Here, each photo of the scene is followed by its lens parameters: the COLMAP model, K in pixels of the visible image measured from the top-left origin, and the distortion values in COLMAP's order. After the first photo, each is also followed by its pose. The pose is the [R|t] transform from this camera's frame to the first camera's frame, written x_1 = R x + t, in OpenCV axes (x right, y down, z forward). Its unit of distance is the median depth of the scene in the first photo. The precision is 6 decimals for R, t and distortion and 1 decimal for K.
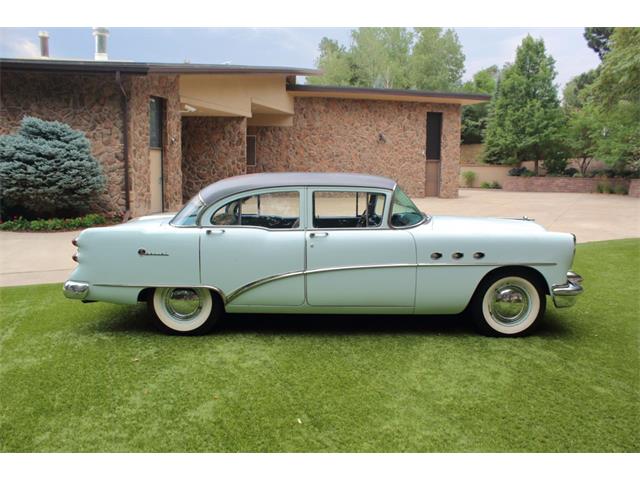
lens RADIAL K [[550.4, 0, 319.2], [0, 550.4, 254.8], [0, 0, 1]] dist [-0.156595, 0.130261]
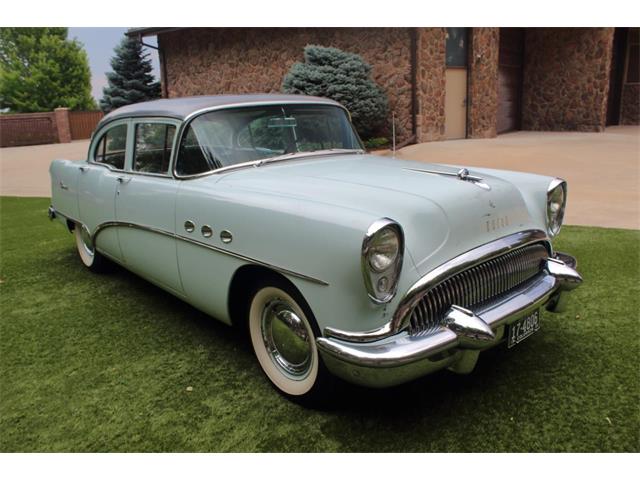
lens RADIAL K [[550.4, 0, 319.7], [0, 550.4, 240.0], [0, 0, 1]] dist [-0.156595, 0.130261]
pose [[0.646645, 0.161816, -0.745430, 0.286626], [-0.075126, 0.985999, 0.148868, -0.031268], [0.759082, -0.040264, 0.649748, 0.248859]]
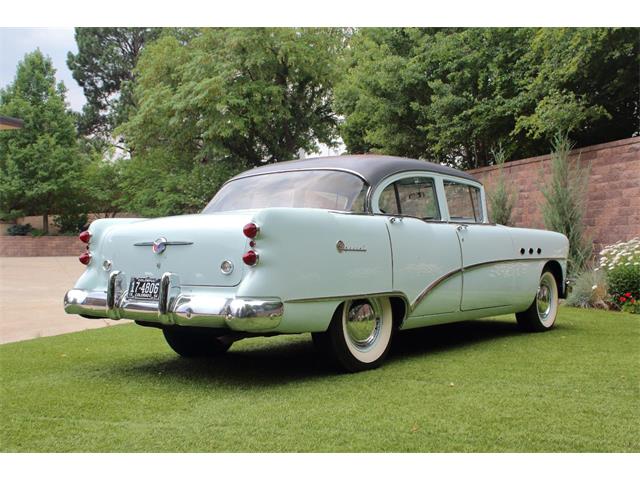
lens RADIAL K [[752.3, 0, 317.4], [0, 752.3, 241.2], [0, 0, 1]] dist [-0.057080, 0.000000]
pose [[0.614287, 0.009671, 0.789023, -0.386493], [0.118195, 0.987516, -0.104124, 0.029545], [-0.780180, 0.157220, 0.605475, 0.164083]]
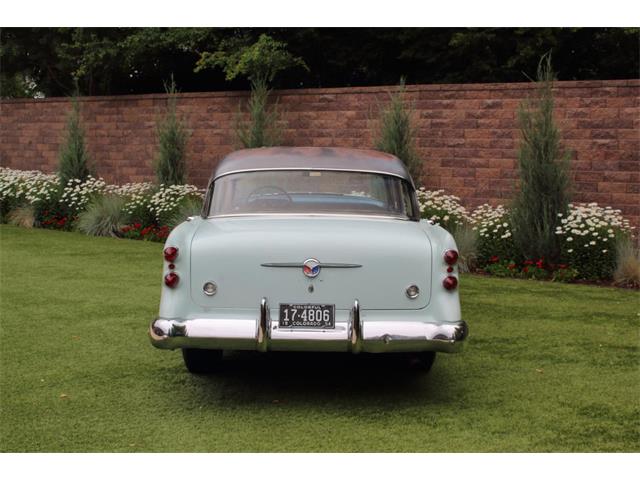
lens RADIAL K [[867.5, 0, 319.5], [0, 867.5, 235.4], [0, 0, 1]] dist [-0.022499, 0.000000]
pose [[-0.029760, -0.091186, 0.995389, -0.522786], [0.126710, 0.987452, 0.094247, -0.058915], [-0.991493, 0.128930, -0.017833, 0.424573]]
